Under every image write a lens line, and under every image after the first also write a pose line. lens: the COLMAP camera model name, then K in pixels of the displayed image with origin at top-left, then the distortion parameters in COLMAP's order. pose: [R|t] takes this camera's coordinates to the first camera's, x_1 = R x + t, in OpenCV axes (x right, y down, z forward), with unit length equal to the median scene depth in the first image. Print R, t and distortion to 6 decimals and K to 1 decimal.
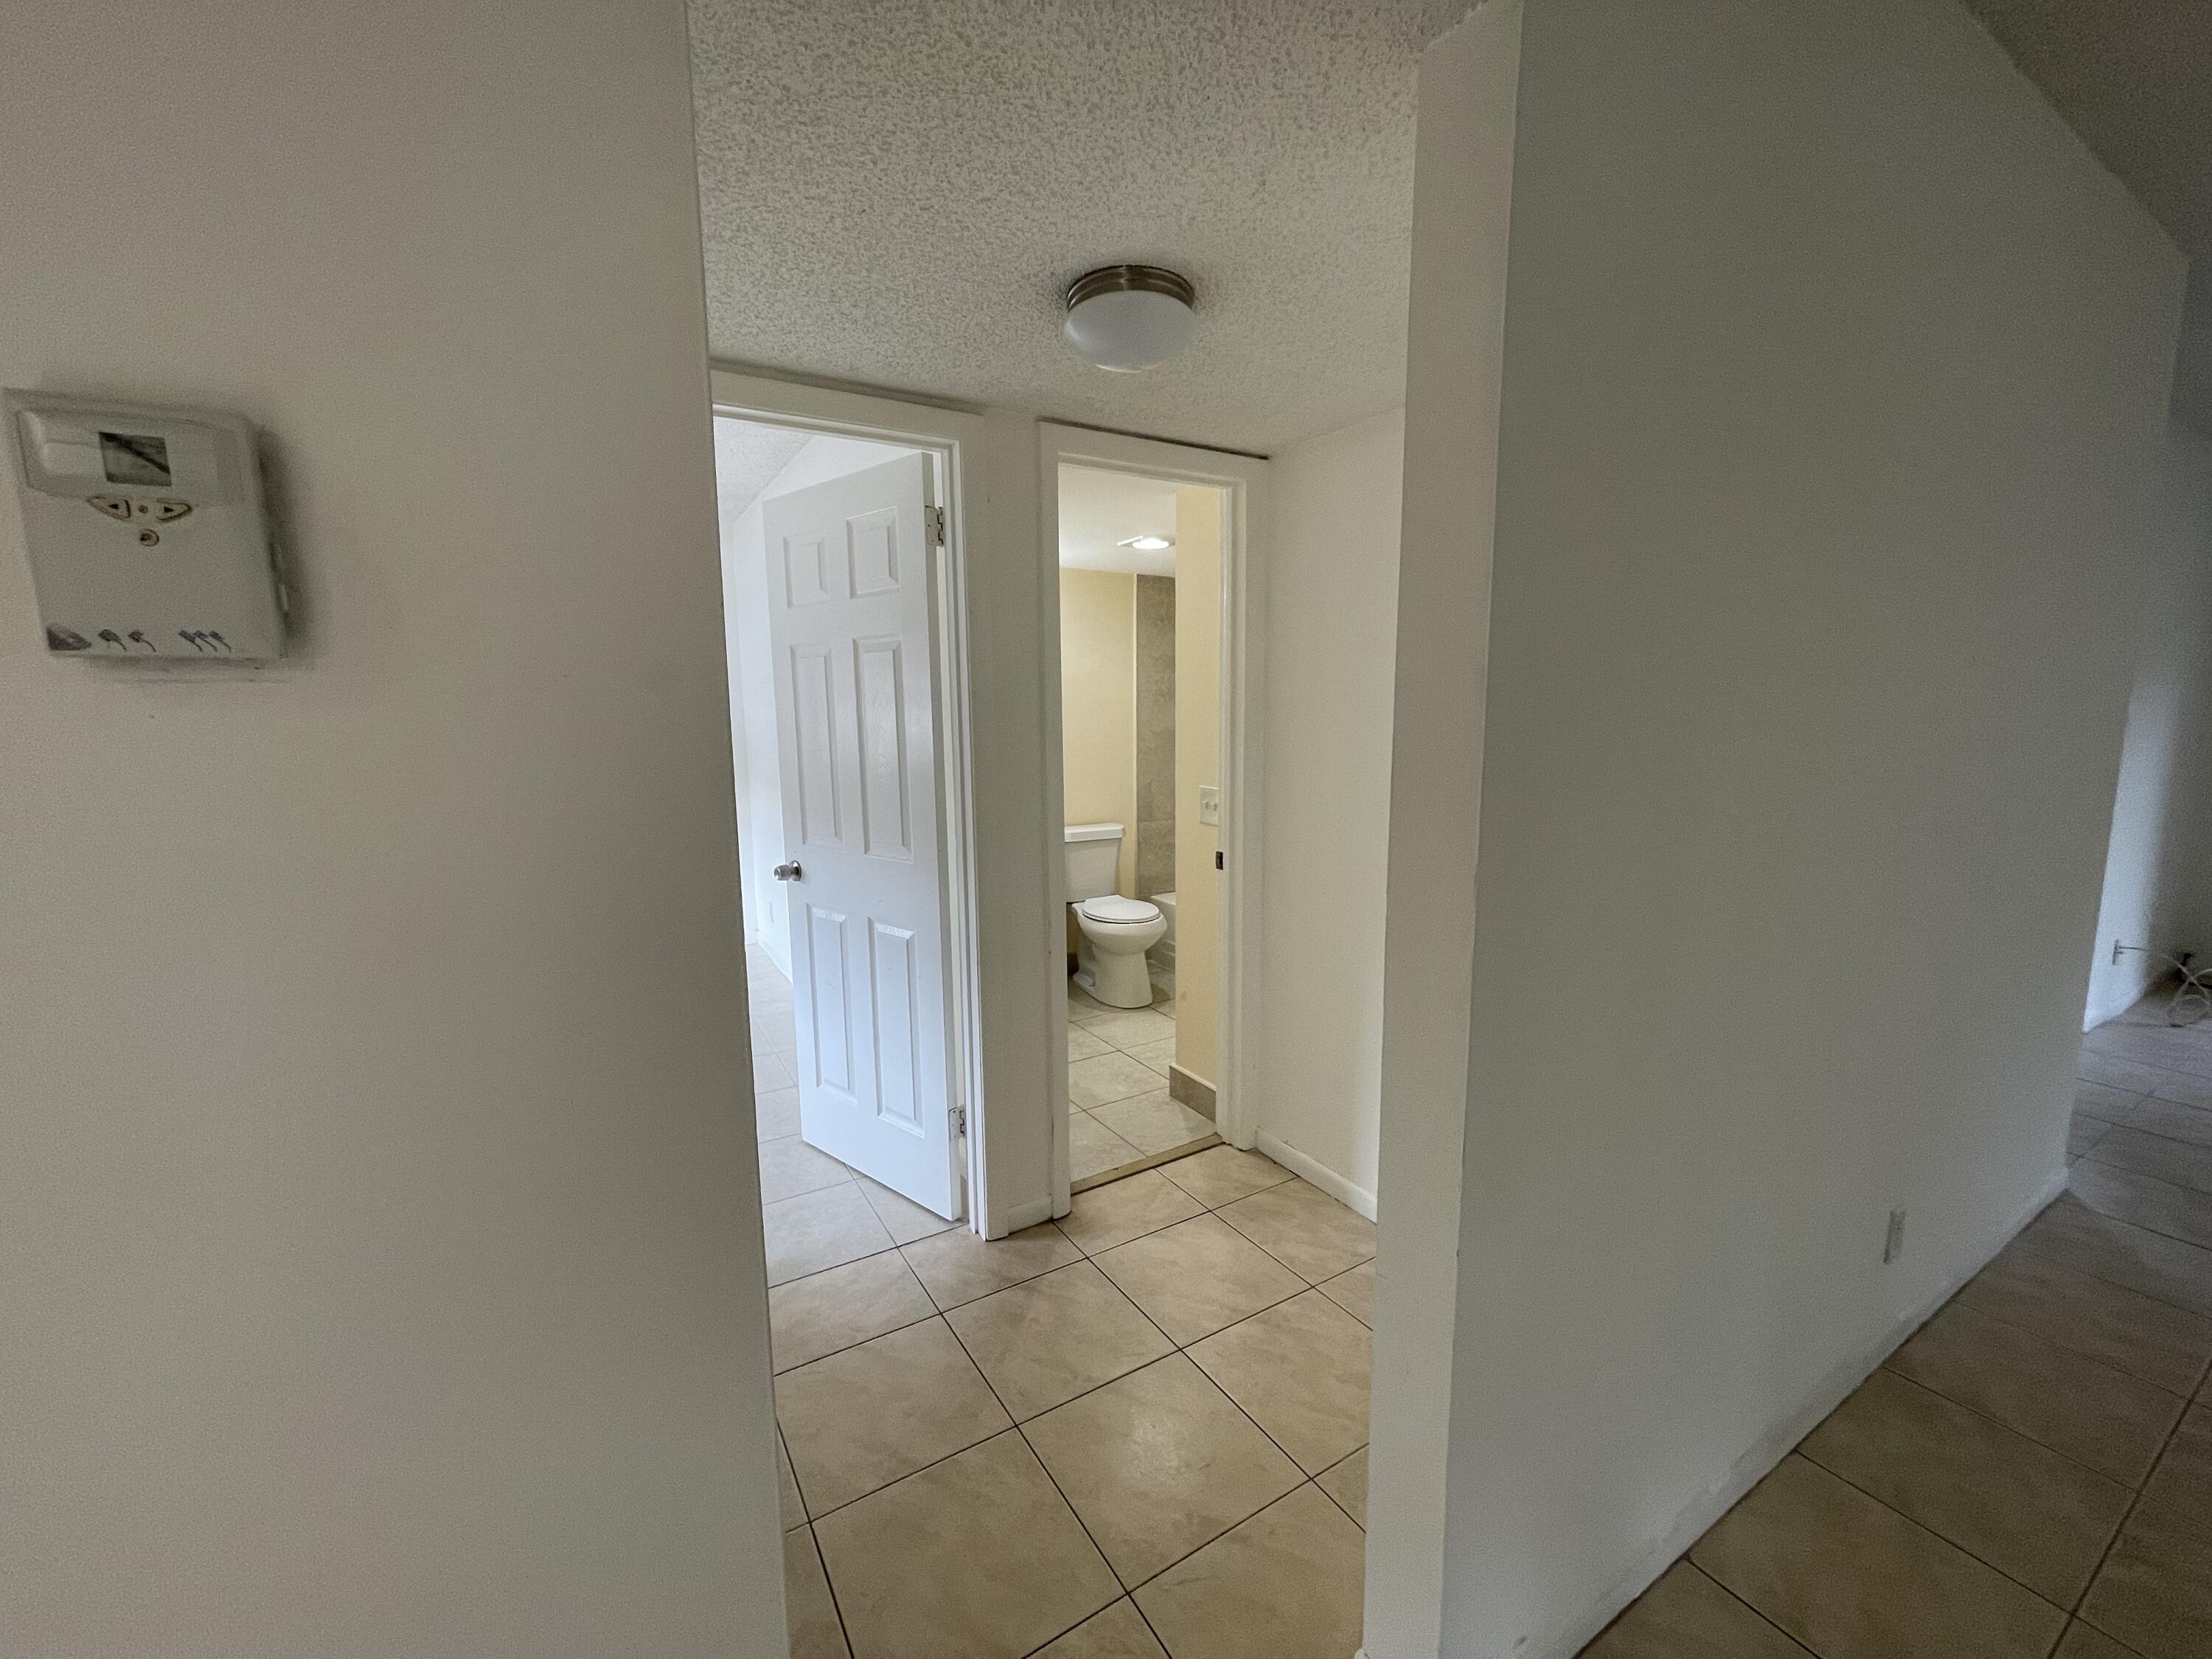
lens RADIAL K [[892.6, 0, 1093.3], [0, 892.6, 827.8], [0, 0, 1]] dist [-0.000514, -0.000626]
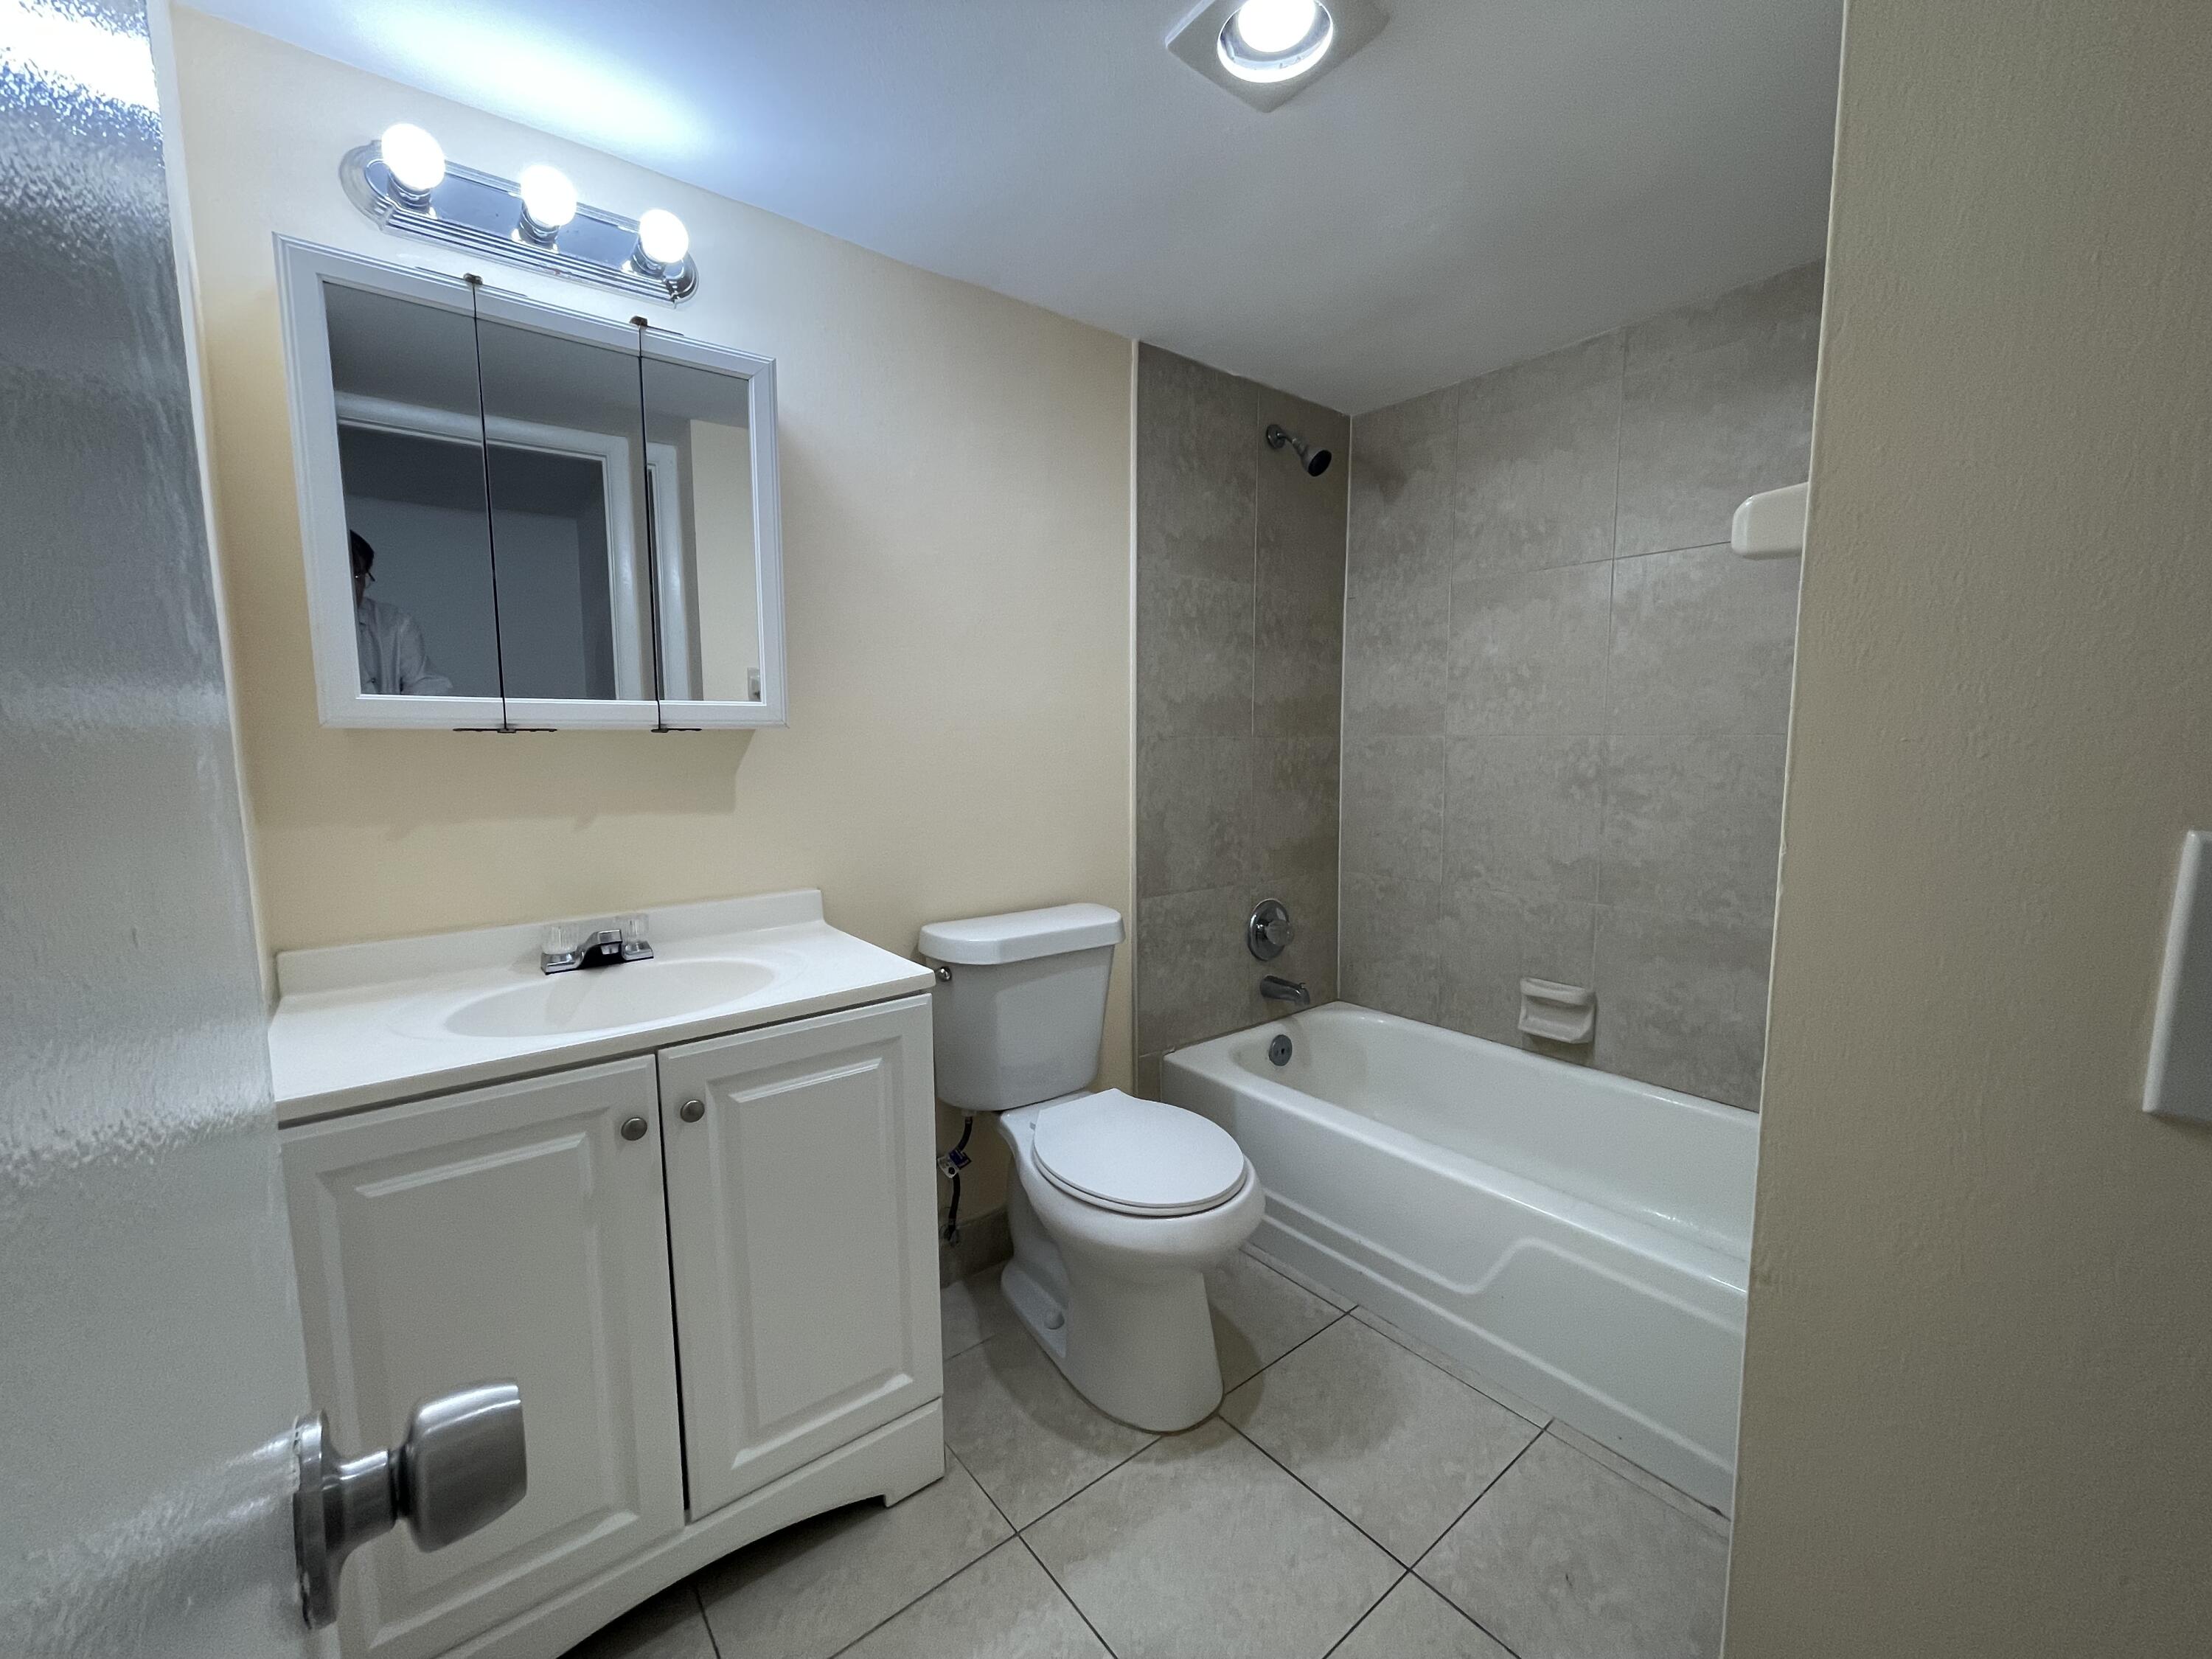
lens RADIAL K [[892.6, 0, 1093.3], [0, 892.6, 827.8], [0, 0, 1]] dist [-0.000514, -0.000626]
pose [[0.991560, -0.008982, 0.129333, -0.032061], [0.012629, 0.999545, -0.027406, -0.030826], [-0.129028, 0.028808, 0.991222, 0.564481]]
